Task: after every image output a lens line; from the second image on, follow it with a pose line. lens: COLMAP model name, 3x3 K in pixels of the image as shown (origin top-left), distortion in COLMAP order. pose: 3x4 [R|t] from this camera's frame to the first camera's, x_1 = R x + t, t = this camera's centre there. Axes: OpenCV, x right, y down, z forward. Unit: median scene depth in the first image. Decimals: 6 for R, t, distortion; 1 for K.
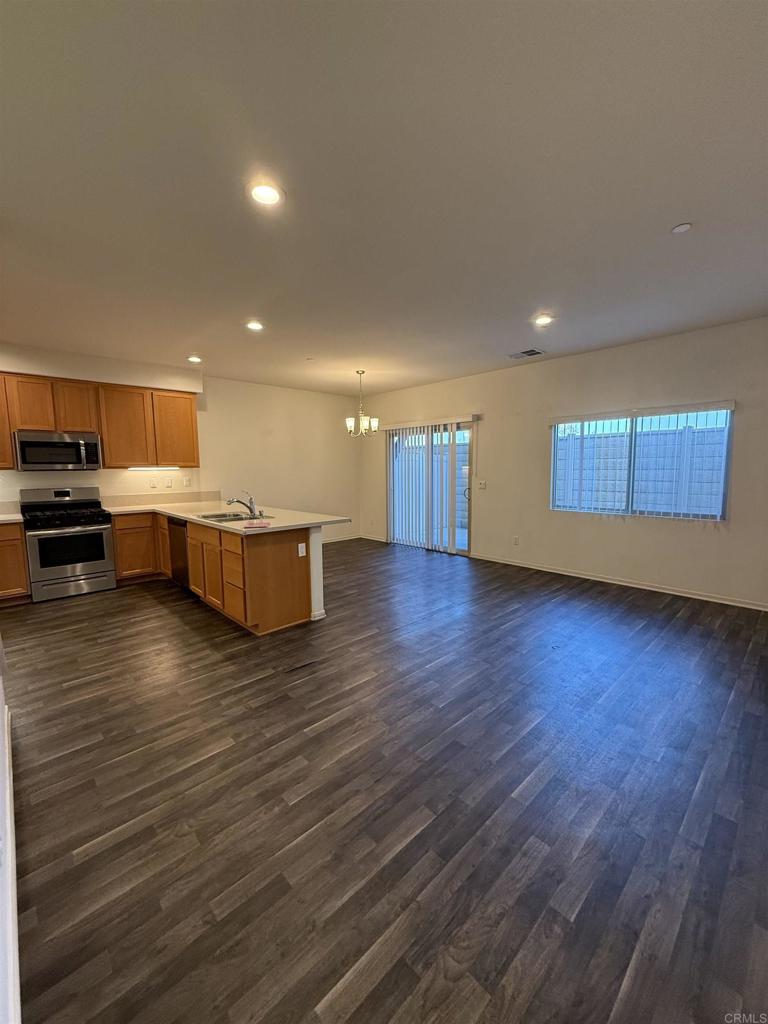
lens RADIAL K [[407.8, 0, 385.4], [0, 407.8, 511.4], [0, 0, 1]] dist [-0.001153, -0.000207]
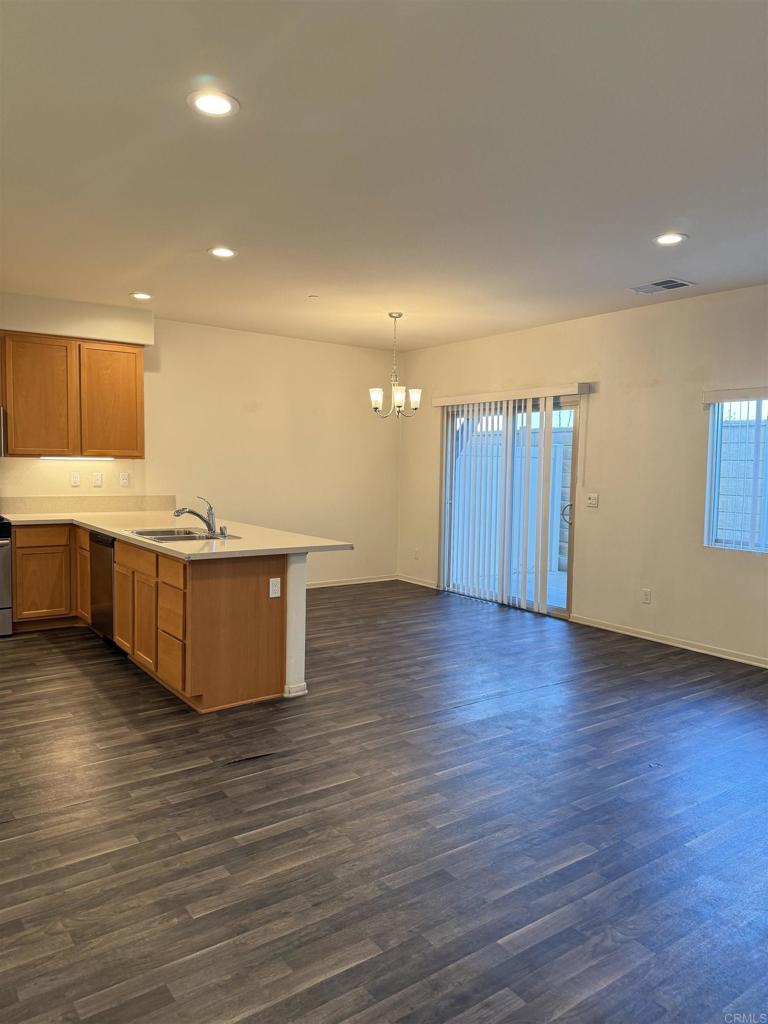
lens RADIAL K [[719.1, 0, 387.0], [0, 719.1, 512.3], [0, 0, 1]] dist [0.027889, -0.037642]
pose [[0.991341, 0.037850, -0.125736, 0.119033], [-0.042580, 0.998475, -0.035145, 0.004259], [0.124214, 0.040195, 0.991441, -0.139432]]
